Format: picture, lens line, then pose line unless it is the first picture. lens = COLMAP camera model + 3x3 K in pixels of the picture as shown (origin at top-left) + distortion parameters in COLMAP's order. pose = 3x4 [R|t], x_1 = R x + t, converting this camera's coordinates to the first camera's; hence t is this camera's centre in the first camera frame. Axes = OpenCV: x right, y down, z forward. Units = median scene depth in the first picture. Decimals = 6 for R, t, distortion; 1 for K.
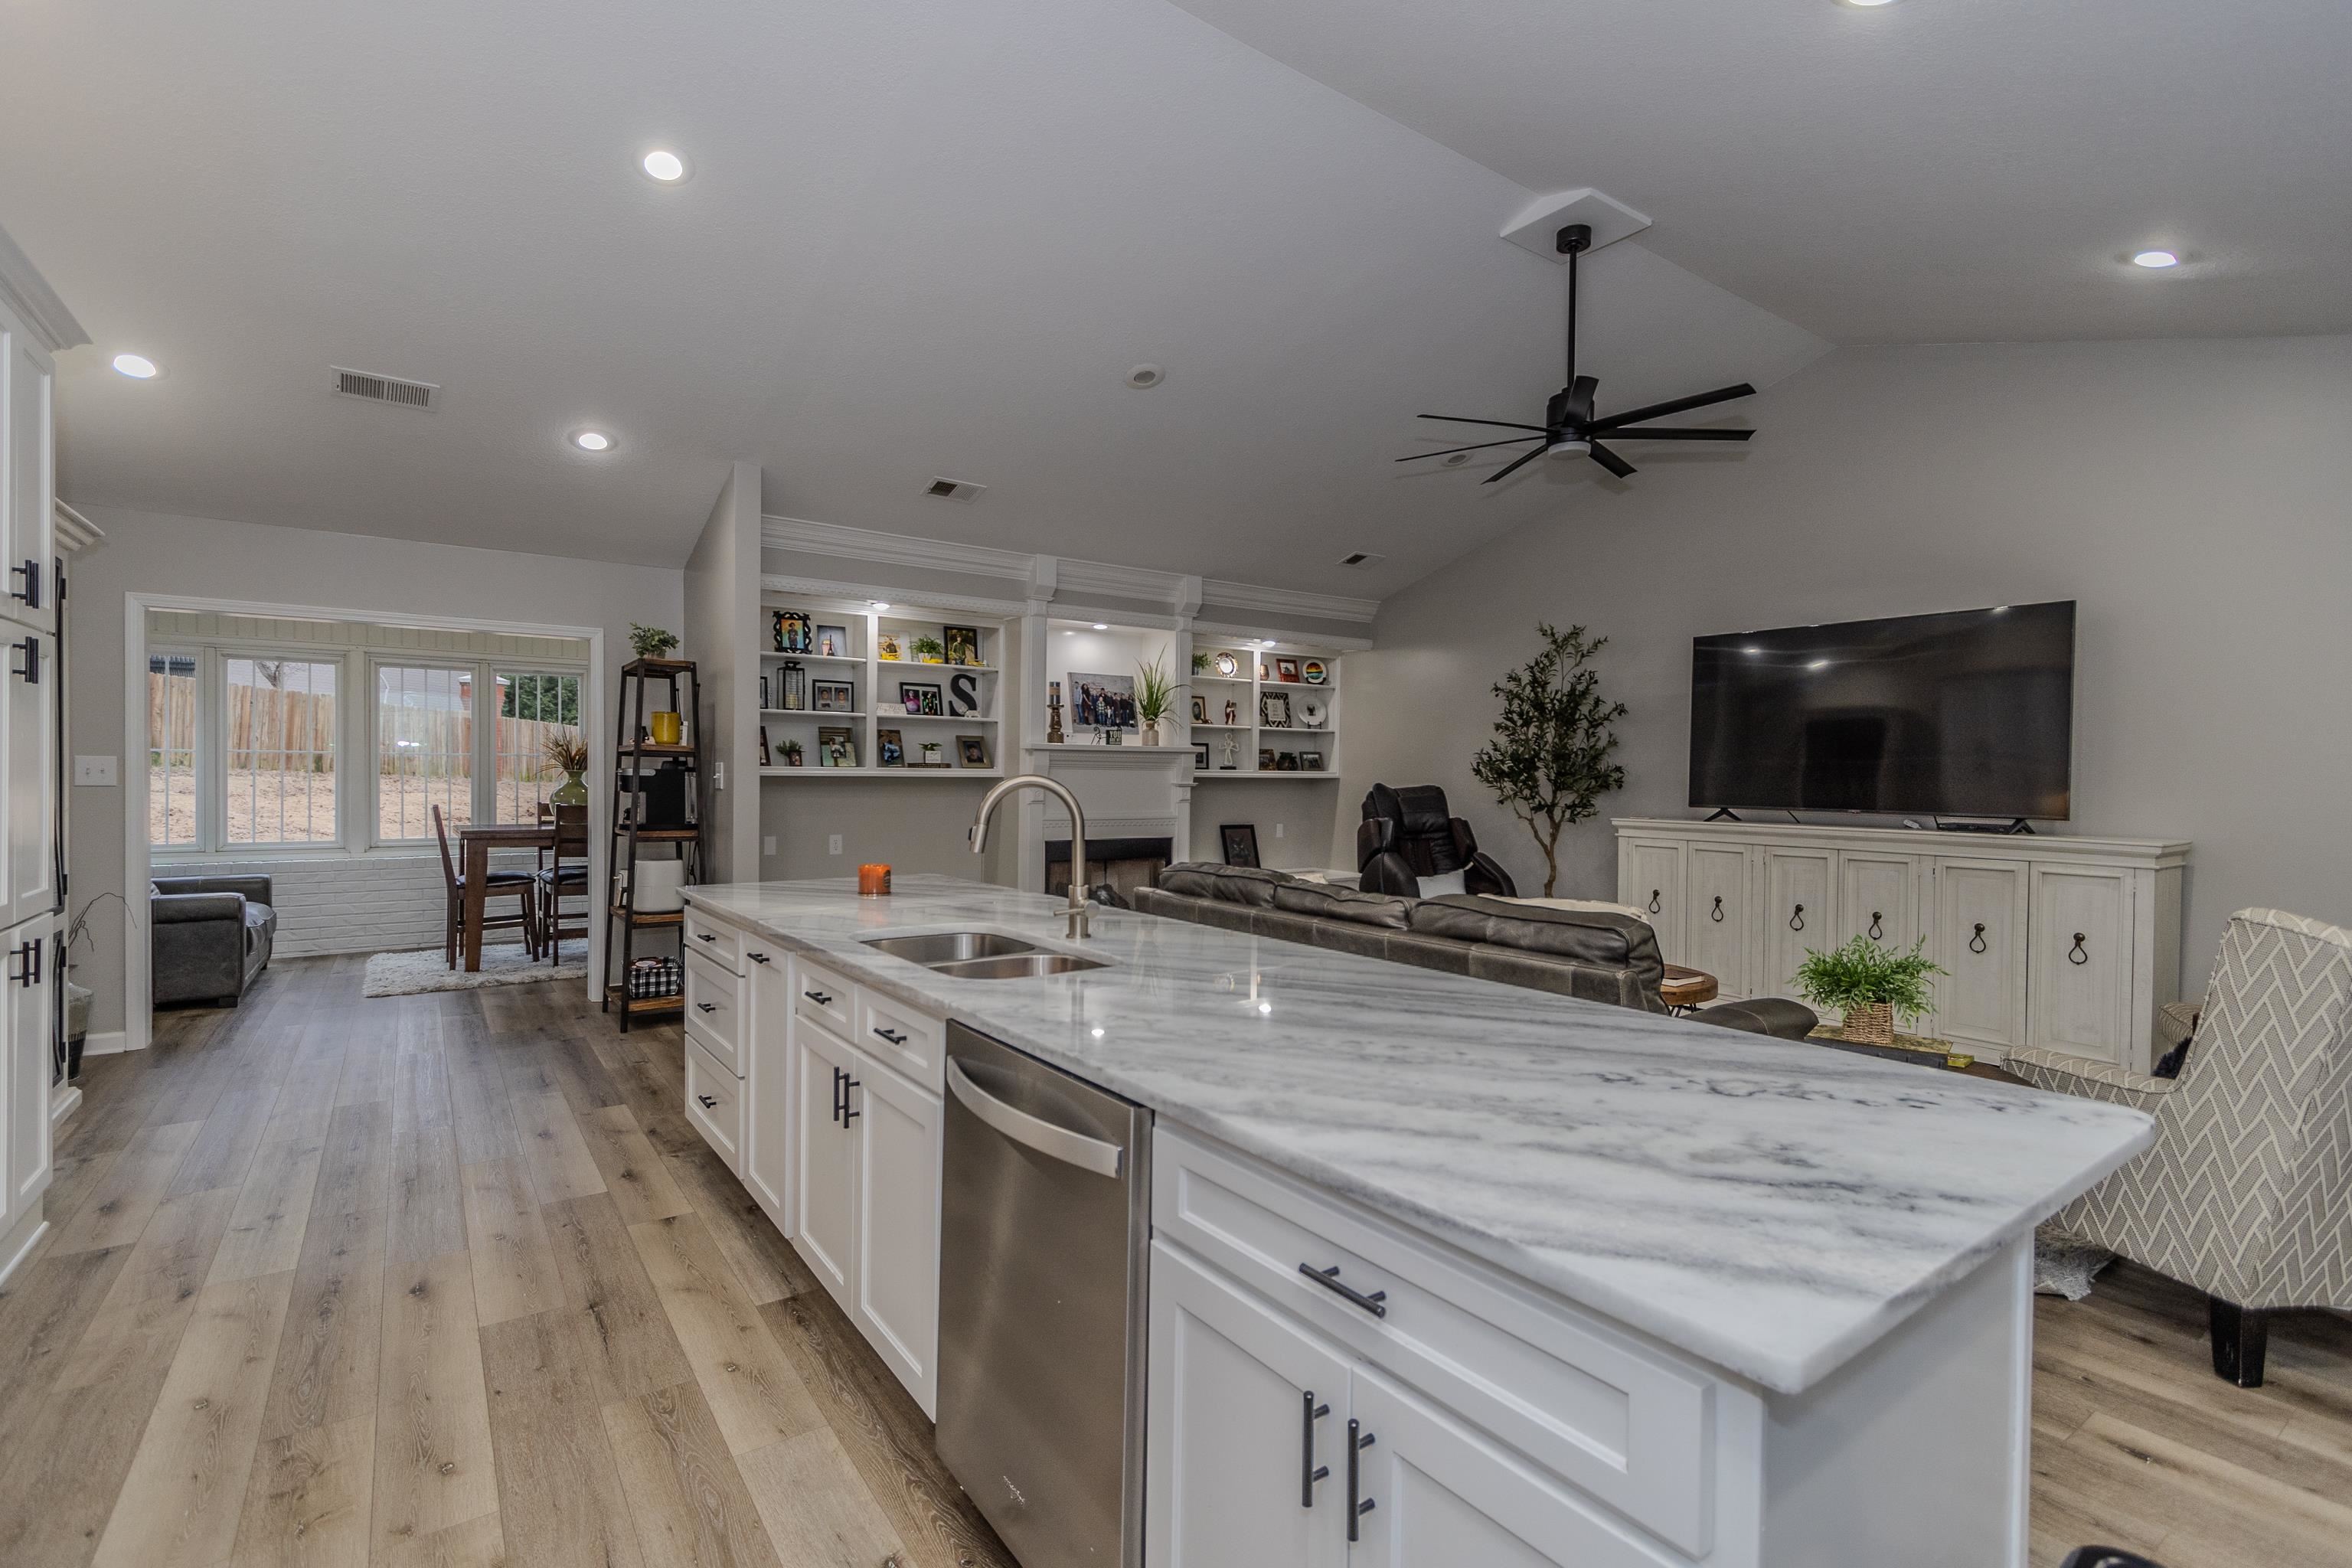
lens RADIAL K [[1073.0, 0, 1160.4], [0, 1073.0, 789.9], [0, 0, 1]] dist [0.013093, -0.005267]
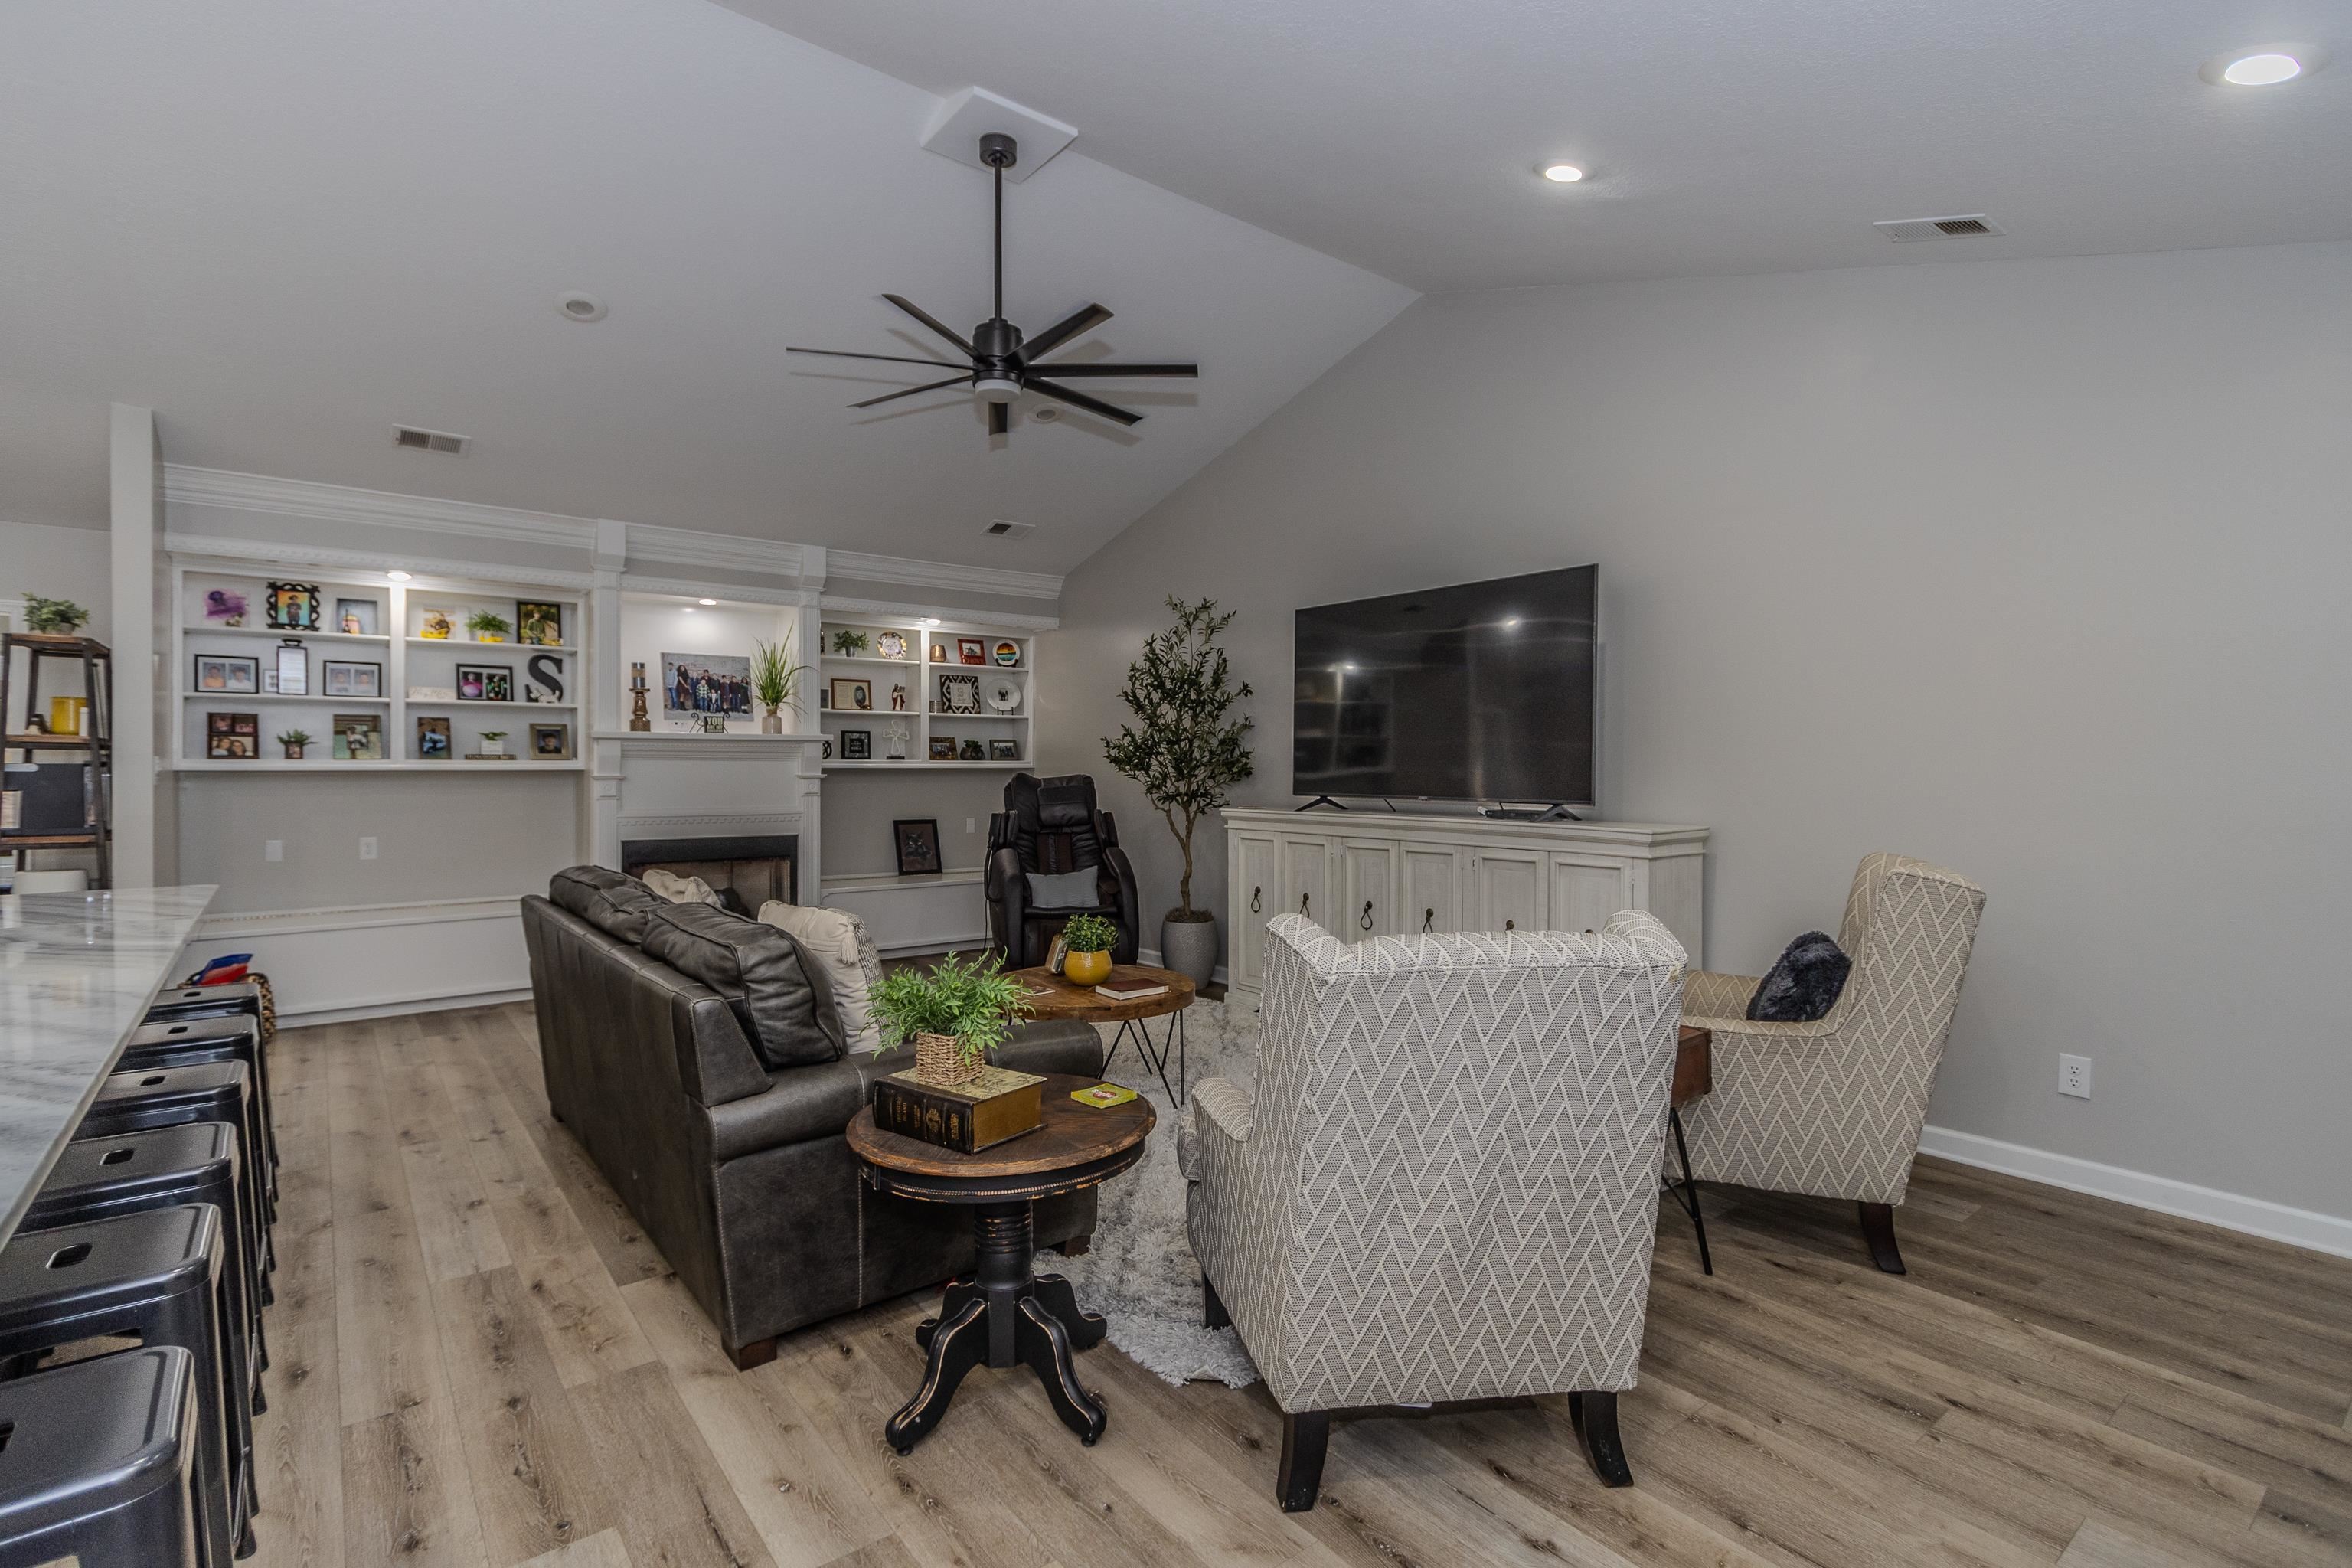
lens RADIAL K [[1099.9, 0, 1163.5], [0, 1099.9, 772.5], [0, 0, 1]] dist [0.015935, -0.000415]
pose [[0.998927, -0.009604, 0.045295, 0.339109], [0.010070, 0.999898, -0.010079, 0.005011], [-0.045193, 0.010524, 0.998923, 0.070810]]
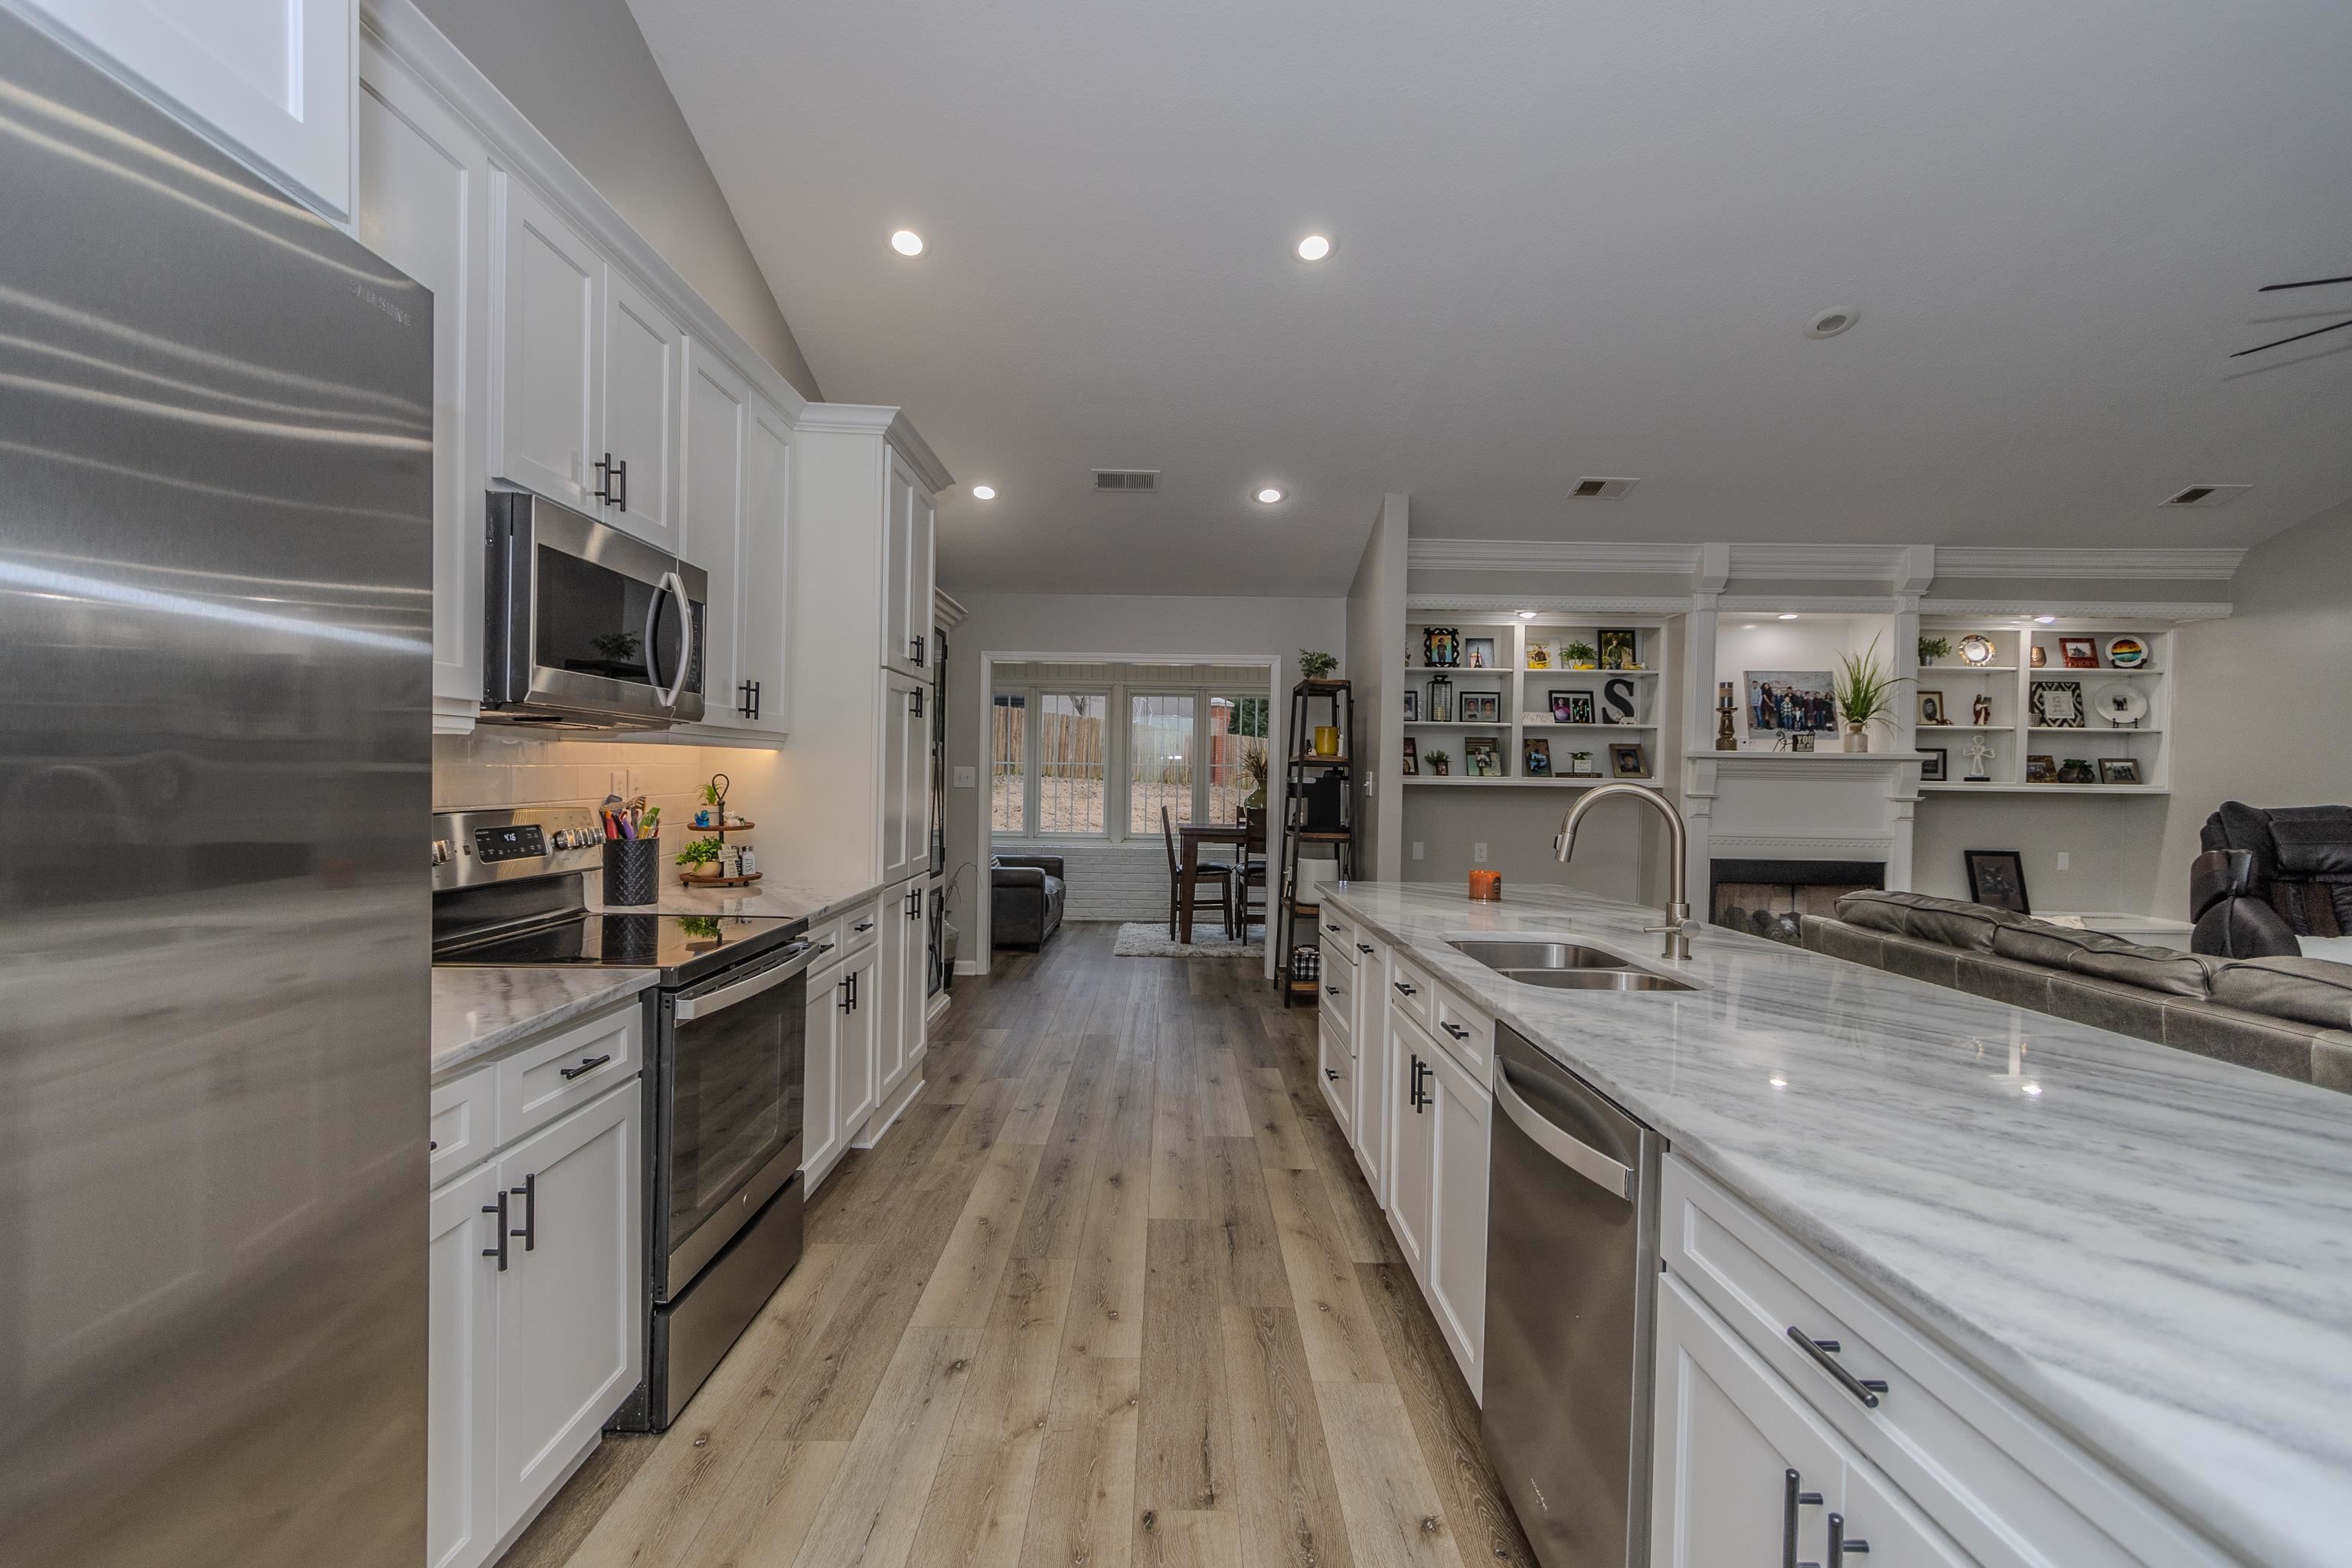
lens RADIAL K [[1068.8, 0, 1152.5], [0, 1068.8, 793.3], [0, 0, 1]] dist [-0.000952, 0.000169]
pose [[0.811511, 0.012134, -0.584211, 0.040529], [-0.016265, 0.999866, -0.001828, 0.001729], [0.584110, 0.010986, 0.811600, -0.005888]]
